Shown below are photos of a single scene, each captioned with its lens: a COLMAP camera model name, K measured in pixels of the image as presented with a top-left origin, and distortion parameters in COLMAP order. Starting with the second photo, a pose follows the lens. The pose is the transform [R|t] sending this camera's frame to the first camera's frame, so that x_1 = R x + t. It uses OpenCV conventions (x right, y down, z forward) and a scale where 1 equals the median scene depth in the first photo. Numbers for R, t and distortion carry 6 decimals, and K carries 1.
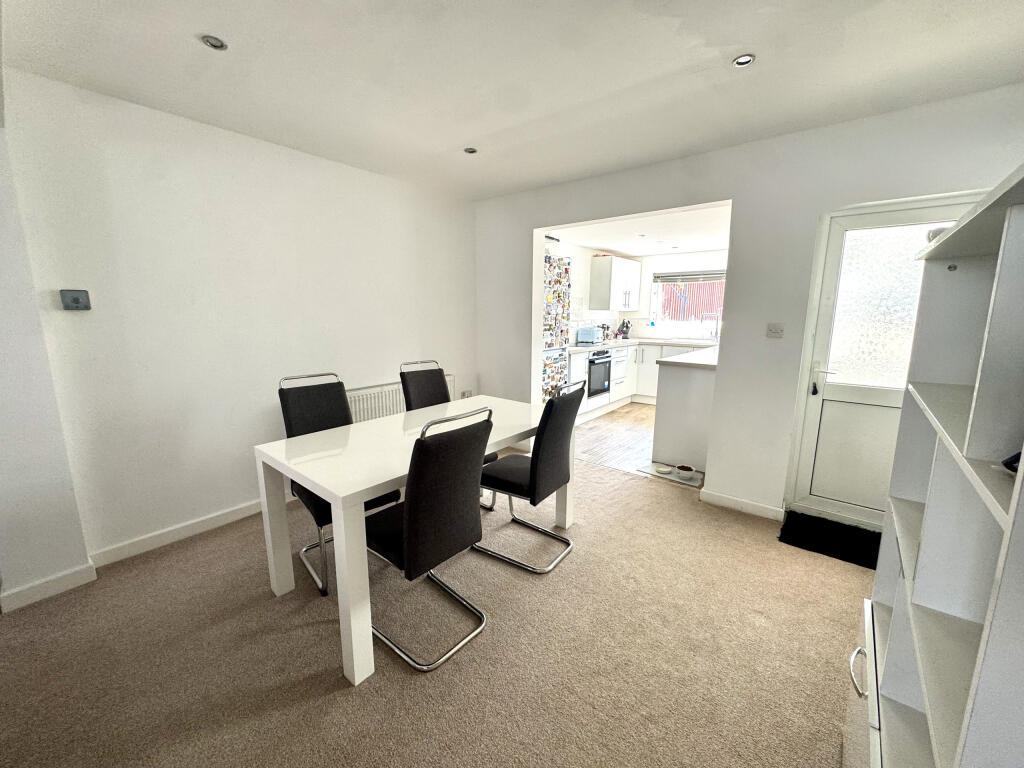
lens RADIAL K [[411.0, 0, 513.9], [0, 411.0, 383.9], [0, 0, 1]] dist [0.000100, 0.000043]
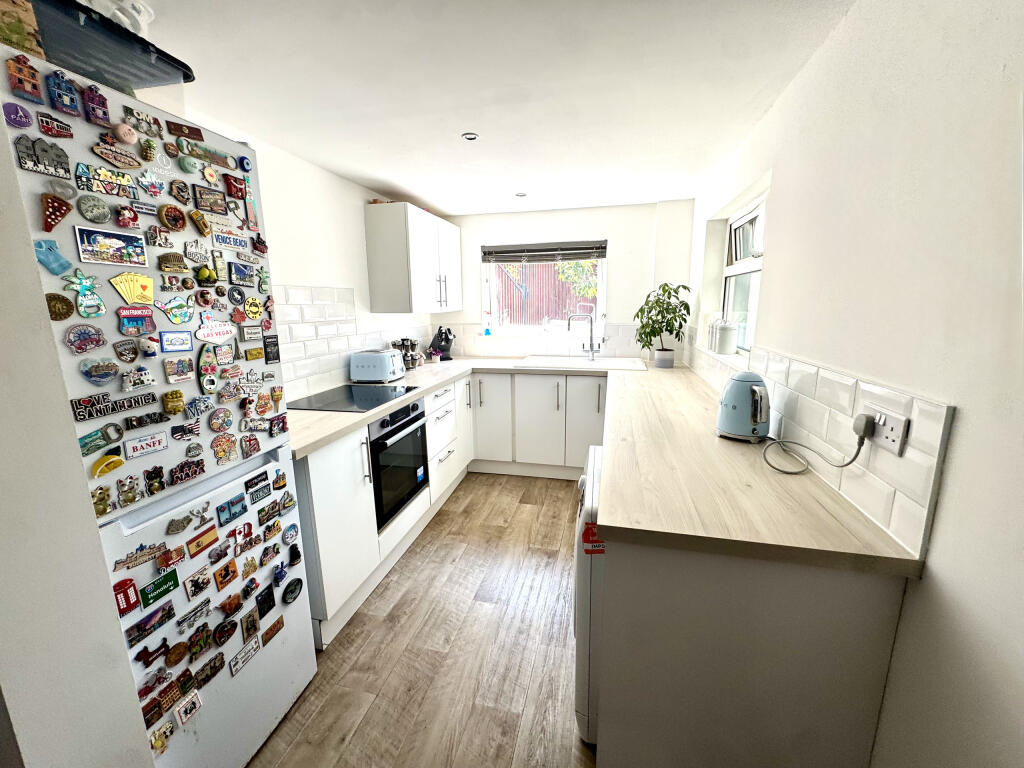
lens RADIAL K [[411.0, 0, 515.9], [0, 411.0, 382.5], [0, 0, 1]] dist [0.000100, 0.000043]
pose [[0.897704, -0.099484, 0.429221, 0.161964], [0.092957, 0.995012, 0.036206, -0.133251], [-0.430682, 0.007397, 0.902473, 0.650381]]
